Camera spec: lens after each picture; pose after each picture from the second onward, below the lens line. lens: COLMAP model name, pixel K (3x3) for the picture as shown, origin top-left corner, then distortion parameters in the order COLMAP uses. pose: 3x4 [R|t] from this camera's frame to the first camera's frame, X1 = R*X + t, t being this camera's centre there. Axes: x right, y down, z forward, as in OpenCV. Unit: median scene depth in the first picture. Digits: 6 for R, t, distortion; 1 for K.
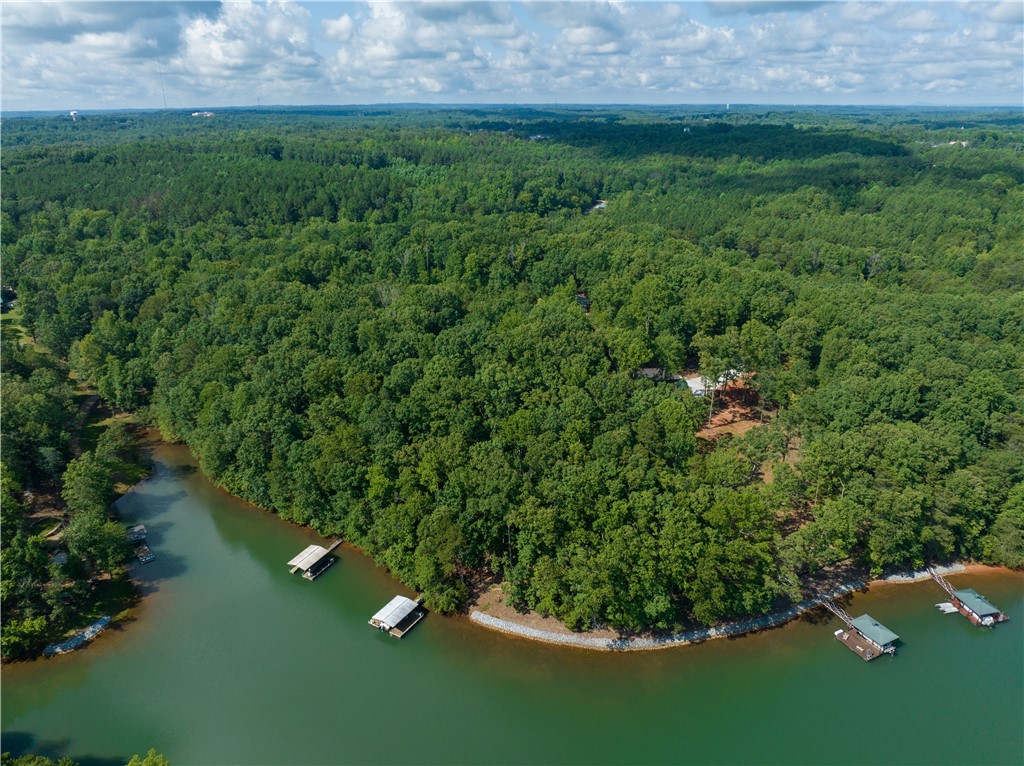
lens RADIAL K [[712.9, 0, 511.5], [0, 712.9, 396.0], [0, 0, 1]] dist [-0.050656, 0.020211]
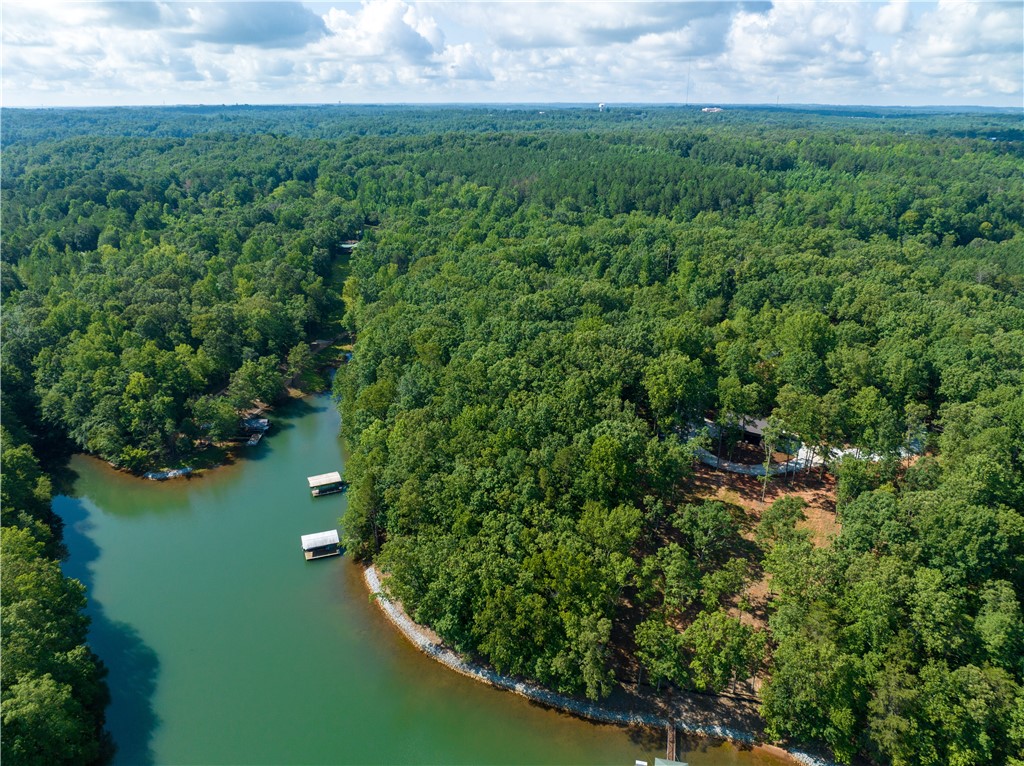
lens RADIAL K [[712.9, 0, 511.5], [0, 712.9, 396.0], [0, 0, 1]] dist [-0.050656, 0.020211]
pose [[0.776369, 0.247403, -0.579692, 0.223731], [-0.245633, 0.965785, 0.083209, -0.030734], [0.580444, 0.077790, 0.810576, 0.073416]]
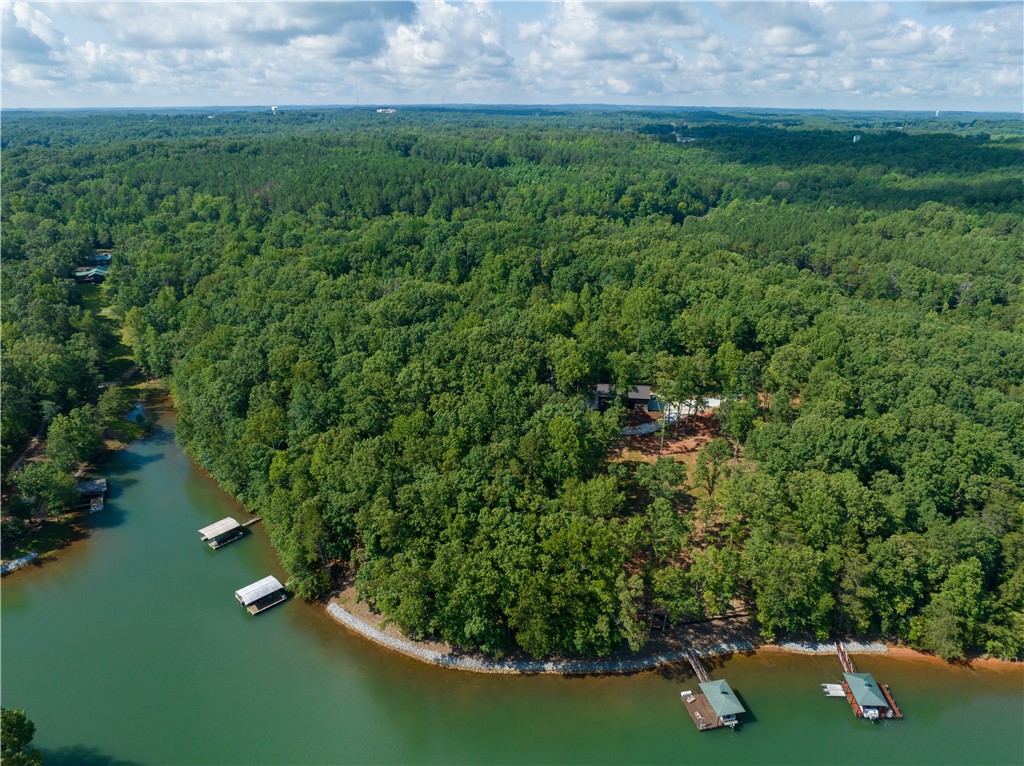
lens RADIAL K [[712.9, 0, 511.5], [0, 712.9, 396.0], [0, 0, 1]] dist [-0.050656, 0.020211]
pose [[0.970158, 0.100248, -0.220780, 0.128934], [-0.100575, 0.994881, 0.009786, -0.008960], [0.220631, 0.012711, 0.975275, 0.020498]]
